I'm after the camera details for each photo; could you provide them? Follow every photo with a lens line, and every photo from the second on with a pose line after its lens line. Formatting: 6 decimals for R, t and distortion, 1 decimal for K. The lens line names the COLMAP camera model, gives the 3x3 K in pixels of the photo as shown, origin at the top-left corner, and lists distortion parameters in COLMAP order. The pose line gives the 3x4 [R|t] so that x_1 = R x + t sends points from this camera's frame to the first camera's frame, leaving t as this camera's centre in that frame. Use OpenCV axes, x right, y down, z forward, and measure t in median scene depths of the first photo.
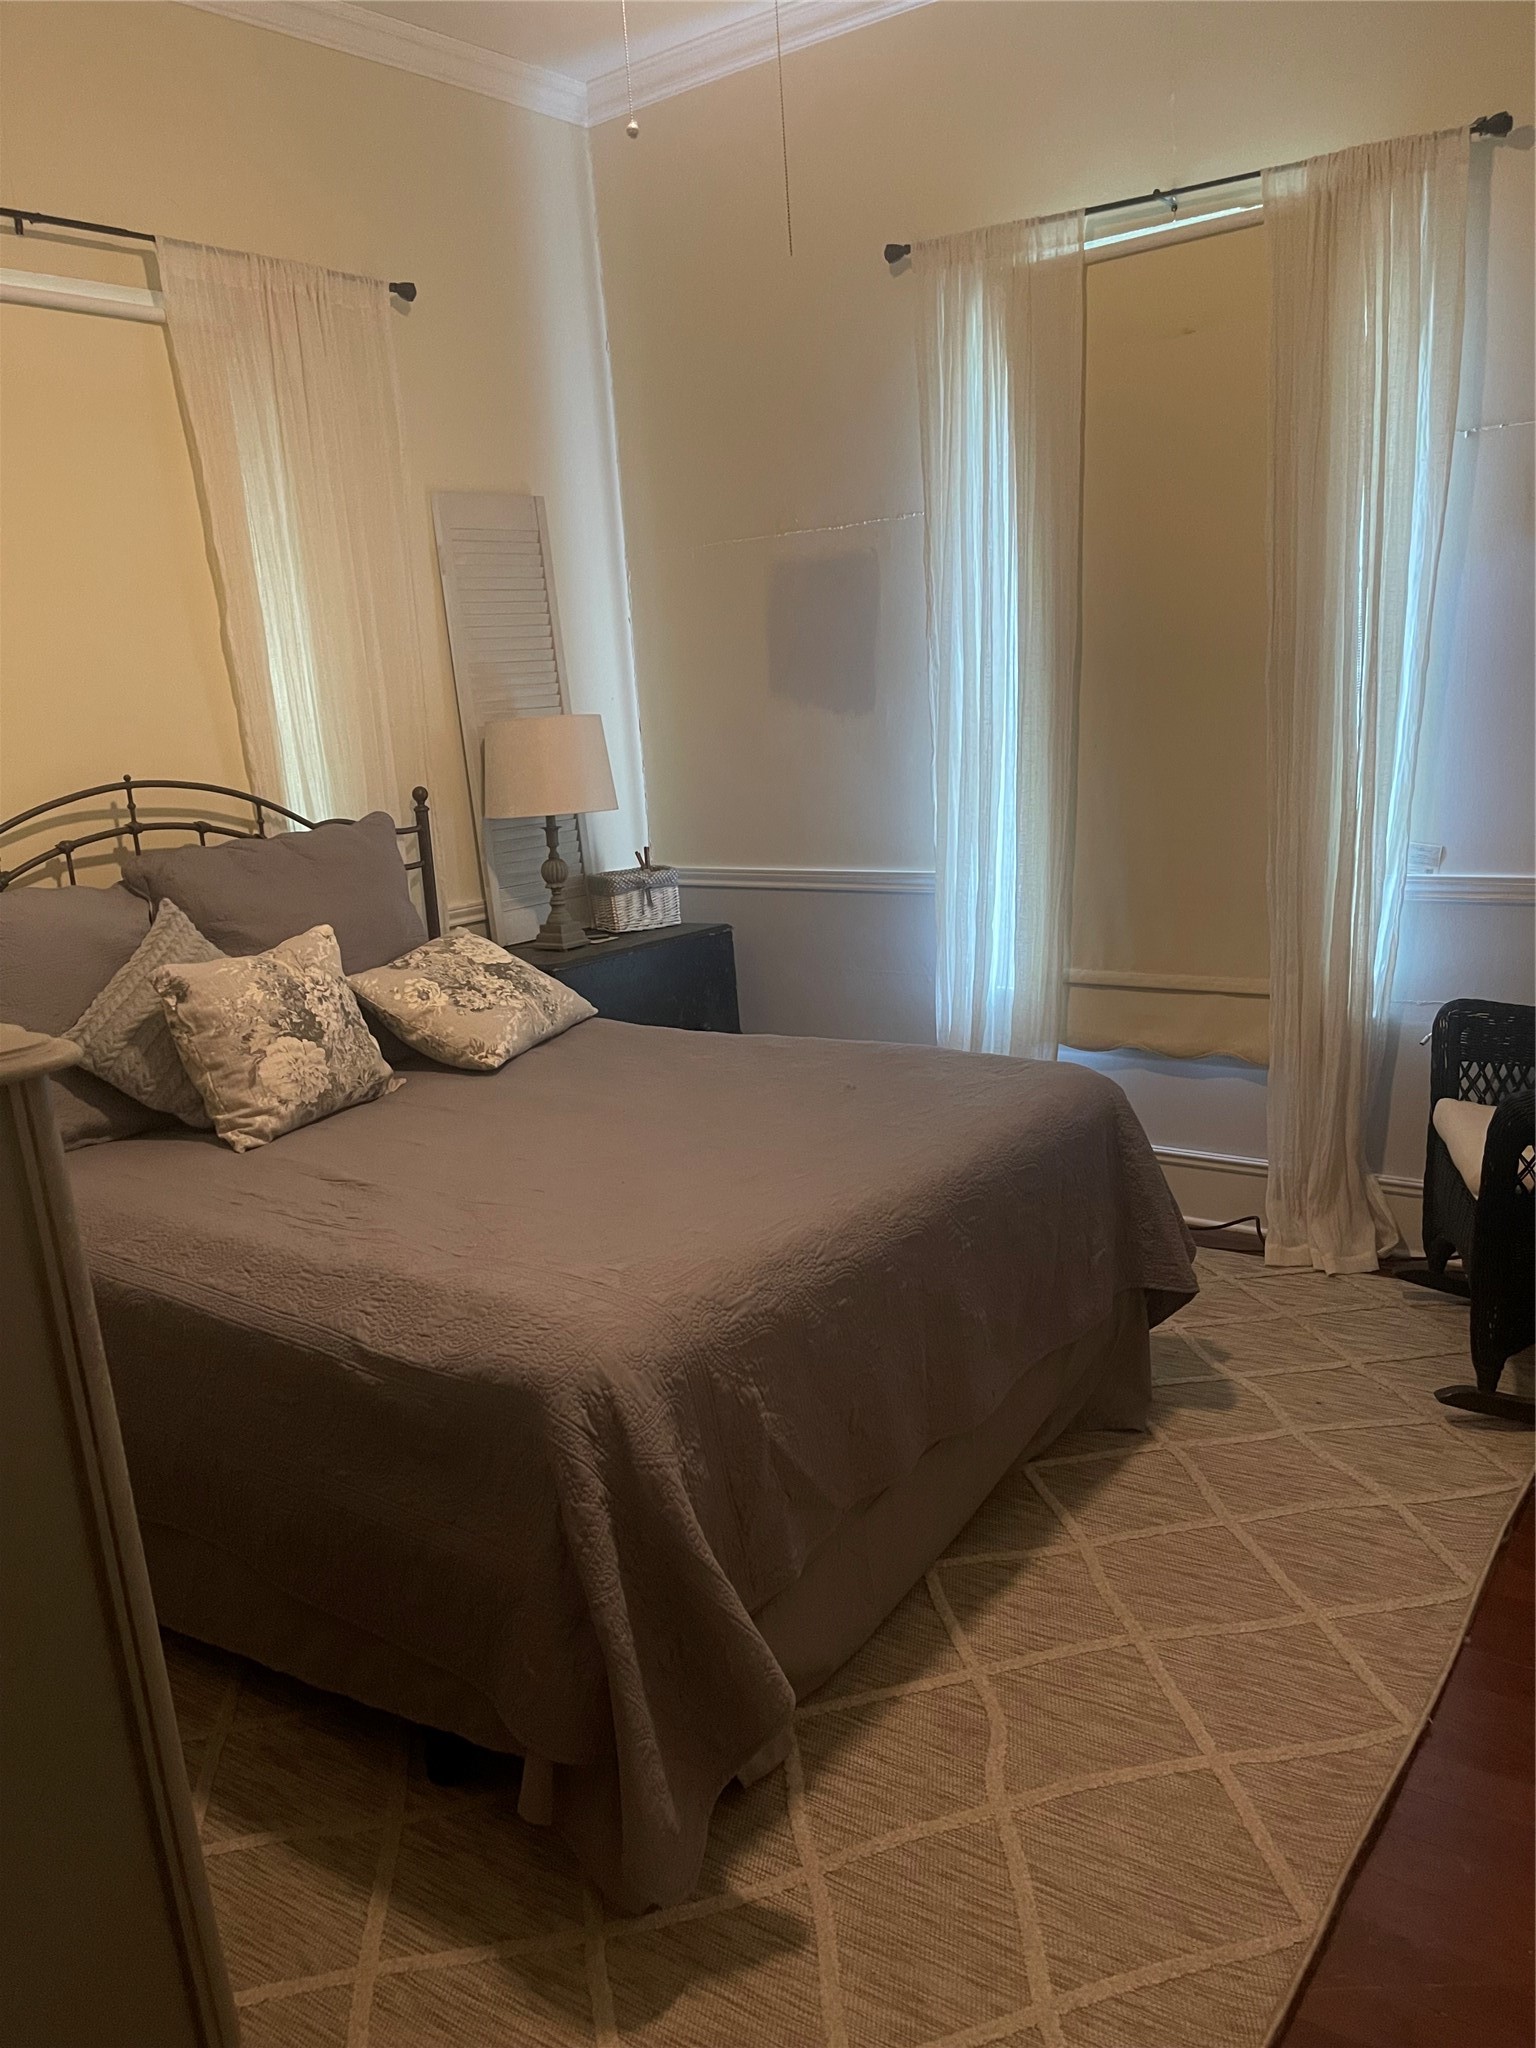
lens RADIAL K [[1548.0, 0, 769.2], [0, 1548.0, 1025.5], [0, 0, 1]] dist [0.033407, -0.031084]
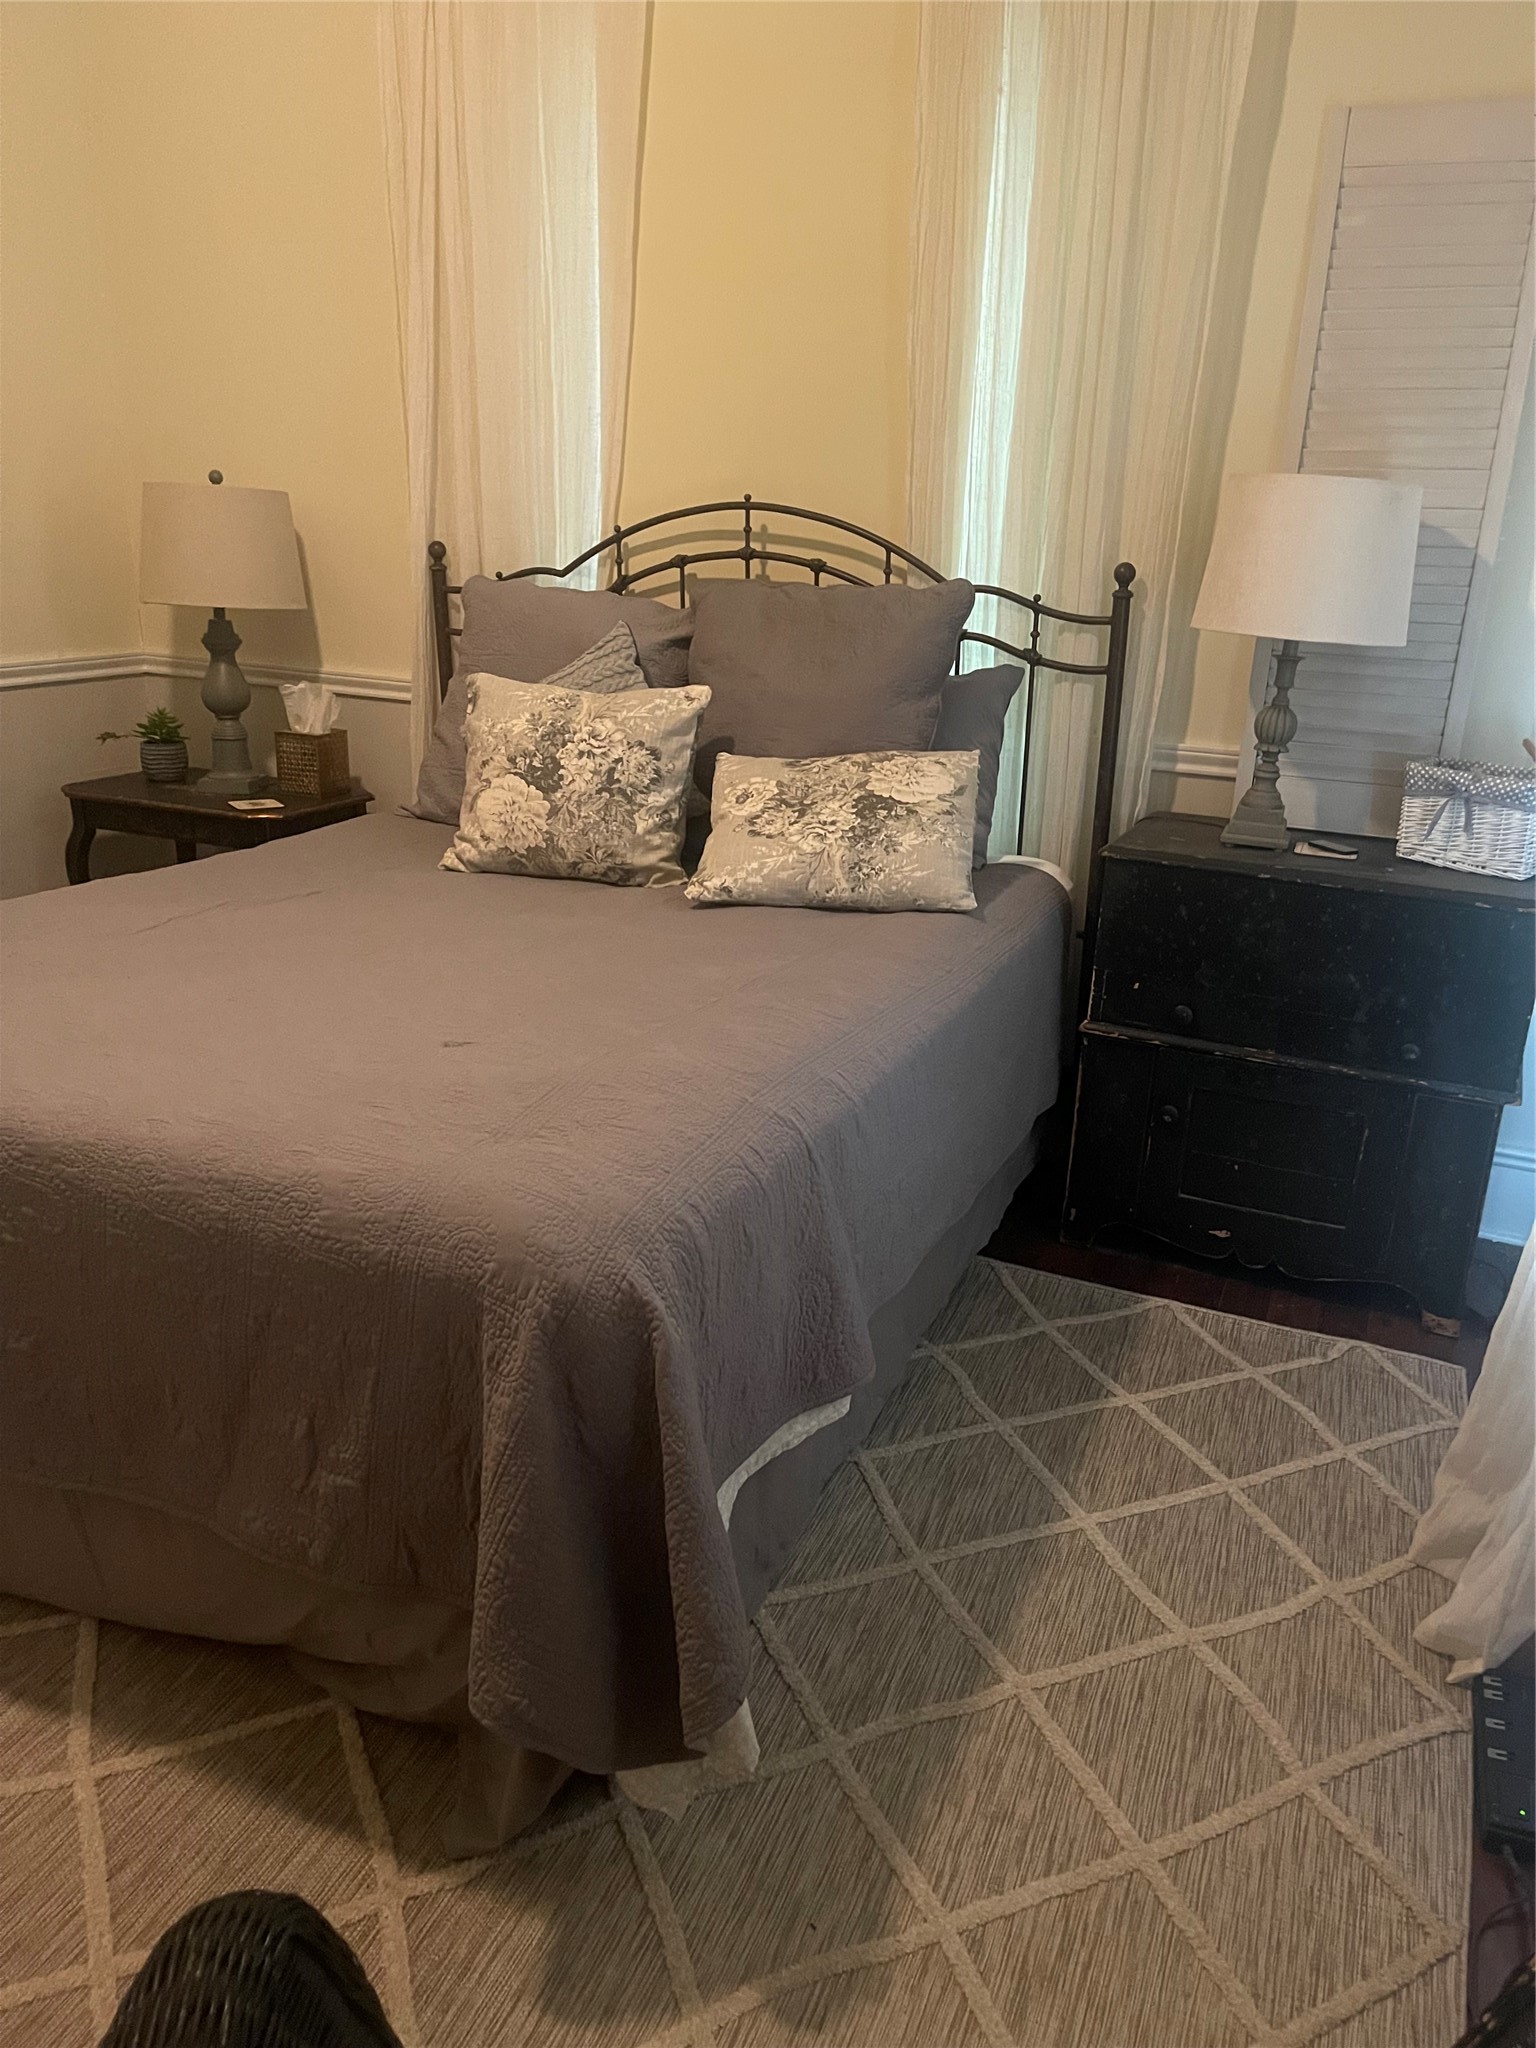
lens RADIAL K [[1548.0, 0, 768.7], [0, 1548.0, 1022.6], [0, 0, 1]] dist [0.033407, -0.031084]
pose [[0.231678, 0.384508, -0.893577, 0.600245], [-0.257880, 0.909980, 0.324705, -0.194202], [0.937989, 0.155208, 0.309980, 0.837967]]
